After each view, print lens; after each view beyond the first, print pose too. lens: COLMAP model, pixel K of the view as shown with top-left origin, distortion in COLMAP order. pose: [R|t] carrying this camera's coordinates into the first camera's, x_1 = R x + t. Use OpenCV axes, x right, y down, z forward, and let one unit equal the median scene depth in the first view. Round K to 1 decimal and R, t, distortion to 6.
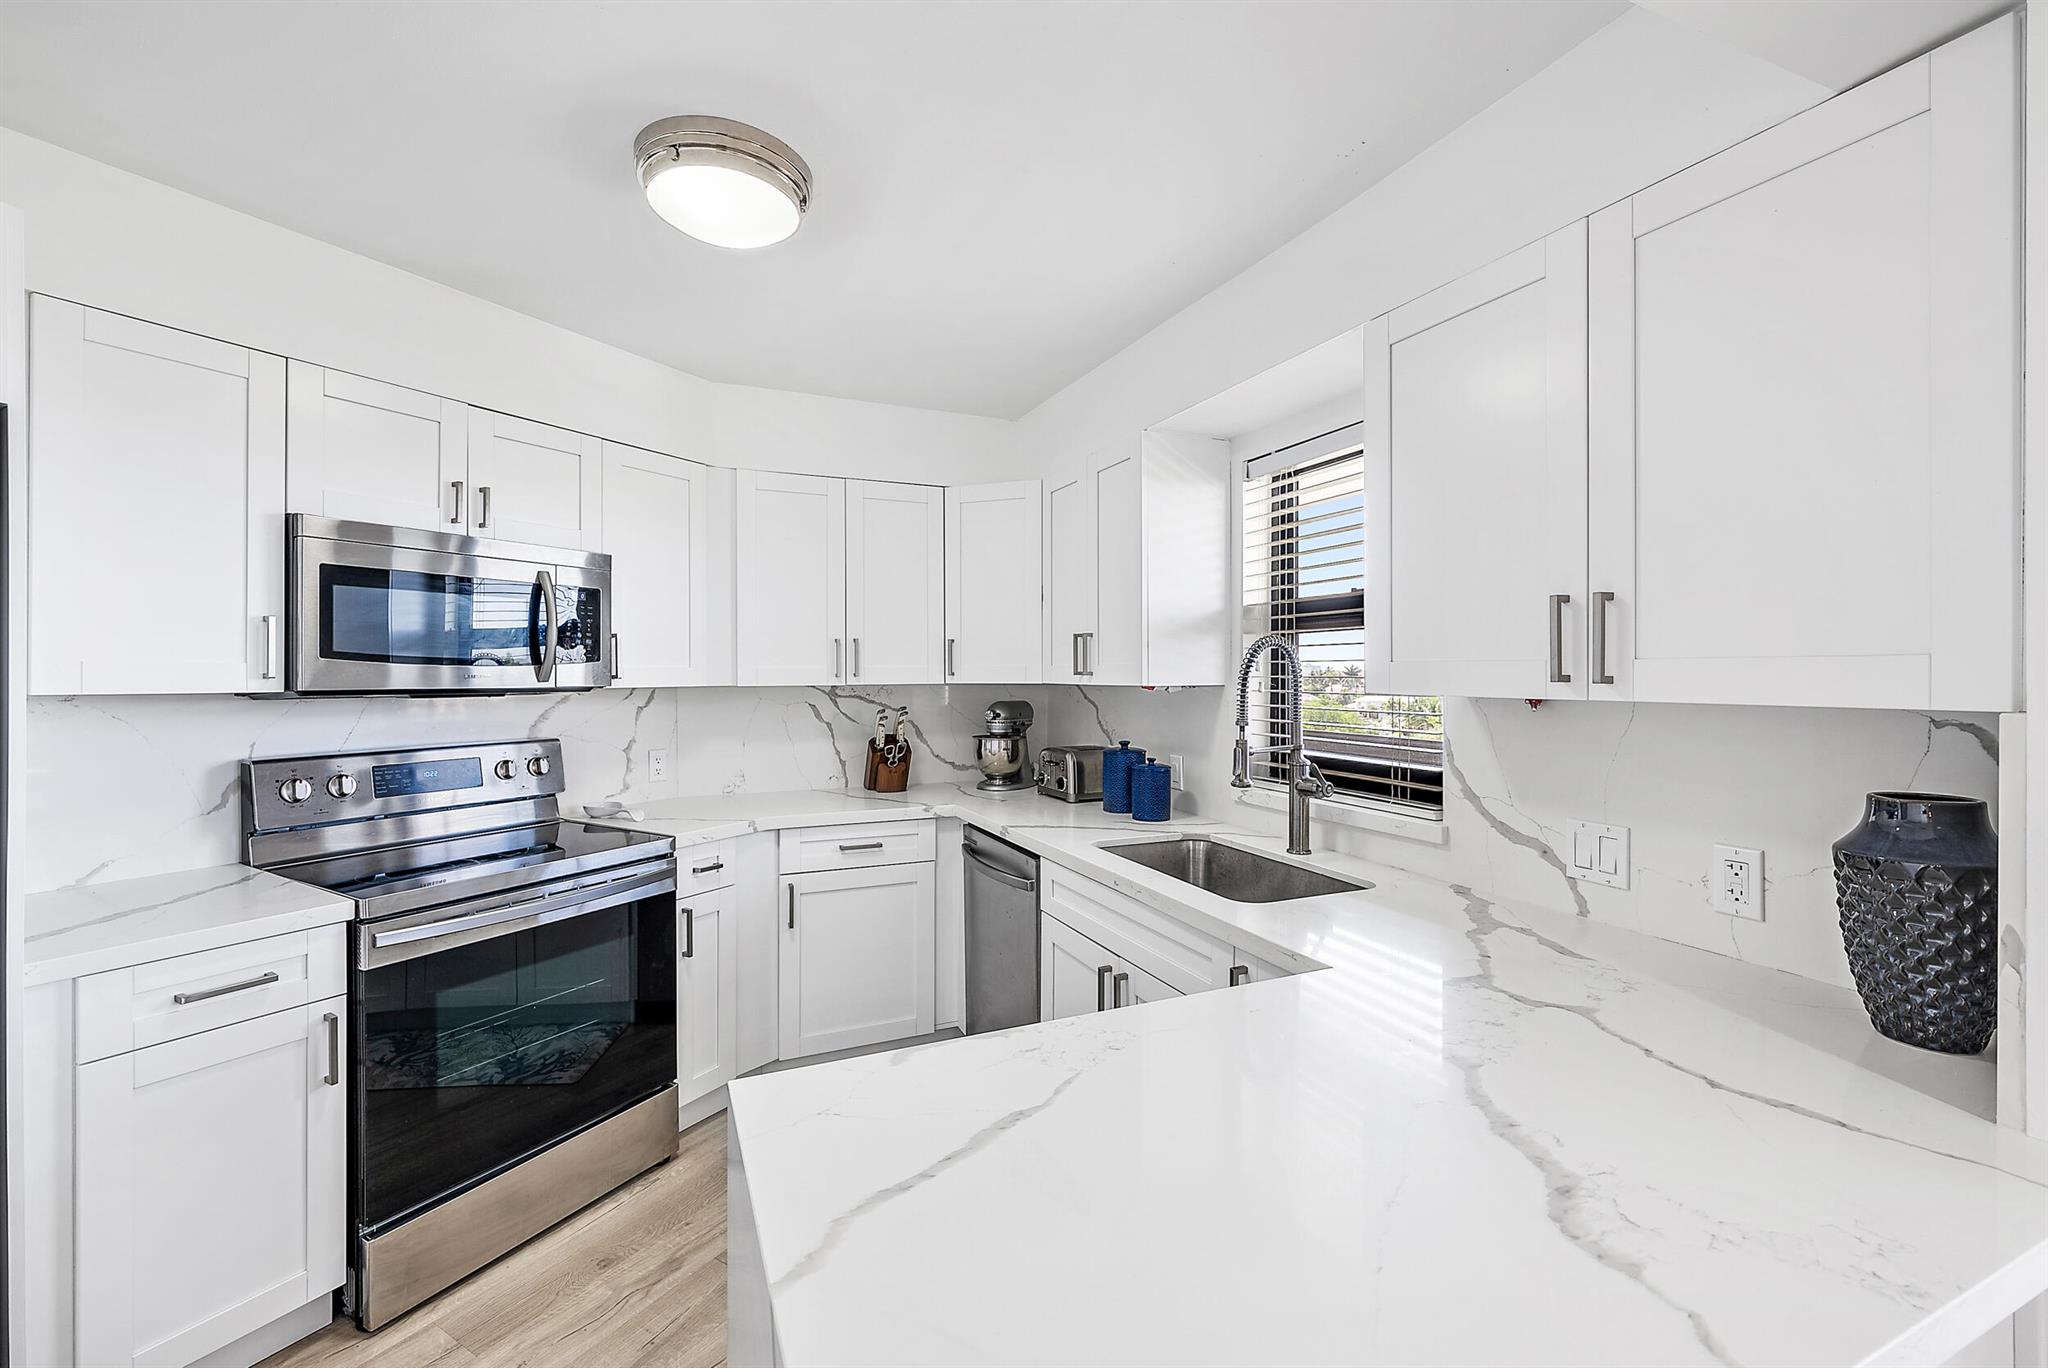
lens RADIAL K [[848.6, 0, 1024.7], [0, 848.6, 673.3], [0, 0, 1]] dist [0.001157, -0.000046]
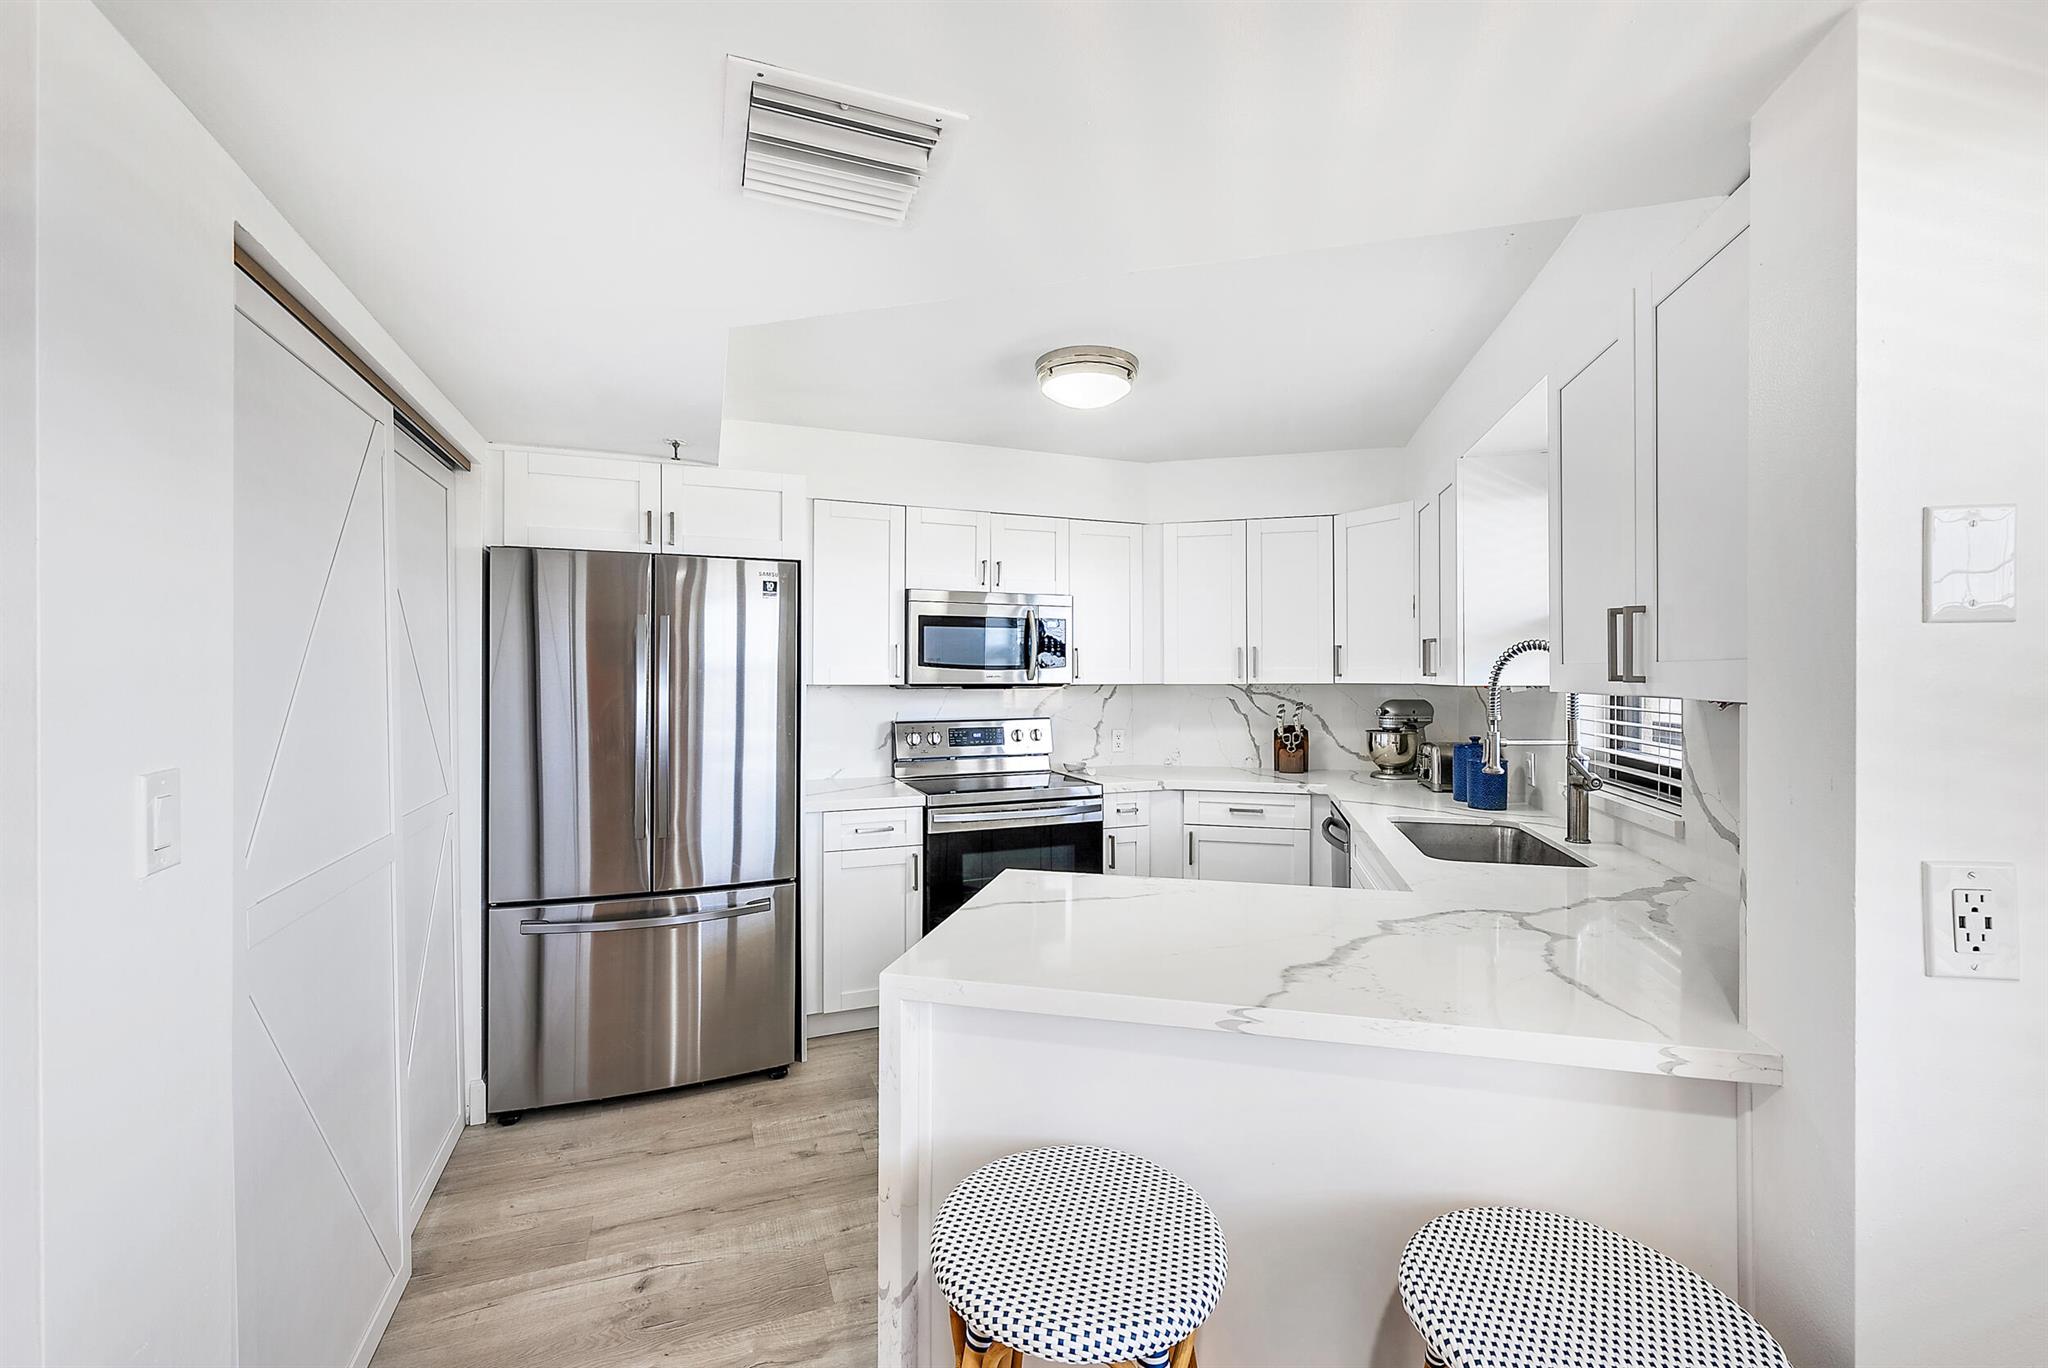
lens RADIAL K [[848.6, 0, 1024.7], [0, 848.6, 673.3], [0, 0, 1]] dist [0.001157, -0.000046]
pose [[0.786111, -0.001156, -0.618085, 0.320646], [-0.000305, 0.999997, -0.002259, 0.001118], [0.618086, 0.001964, 0.786108, -0.200341]]
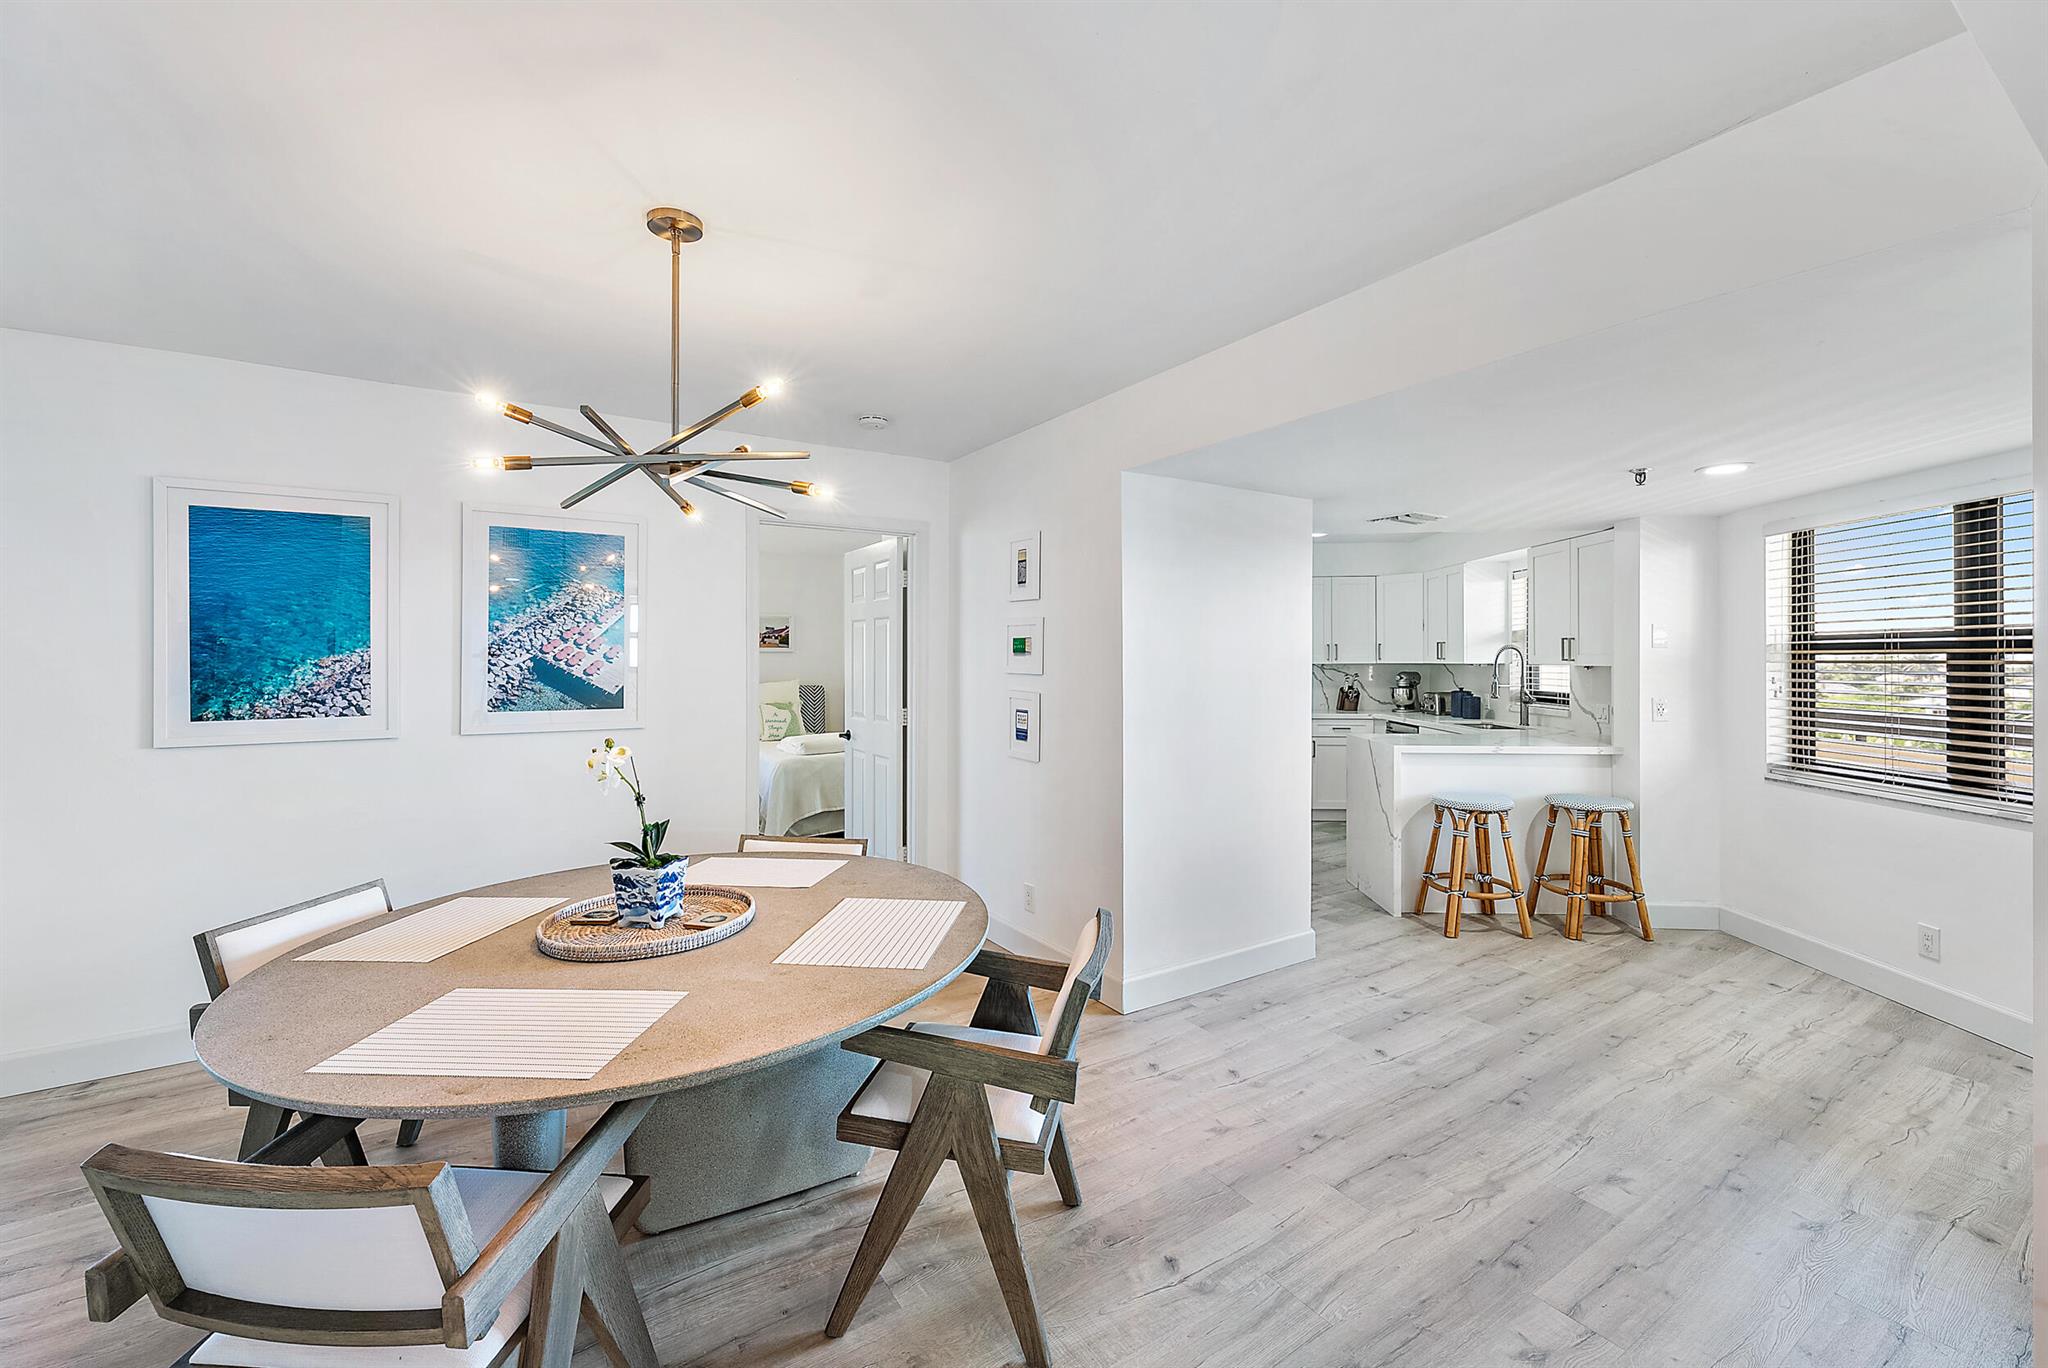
lens RADIAL K [[825.1, 0, 1015.2], [0, 825.1, 655.8], [0, 0, 1]] dist [-0.000106, 0.000011]
pose [[0.884809, -0.002452, -0.465947, 0.085159], [0.000216, 0.999988, -0.004852, 0.003073], [0.465954, 0.004192, 0.884799, -1.502701]]
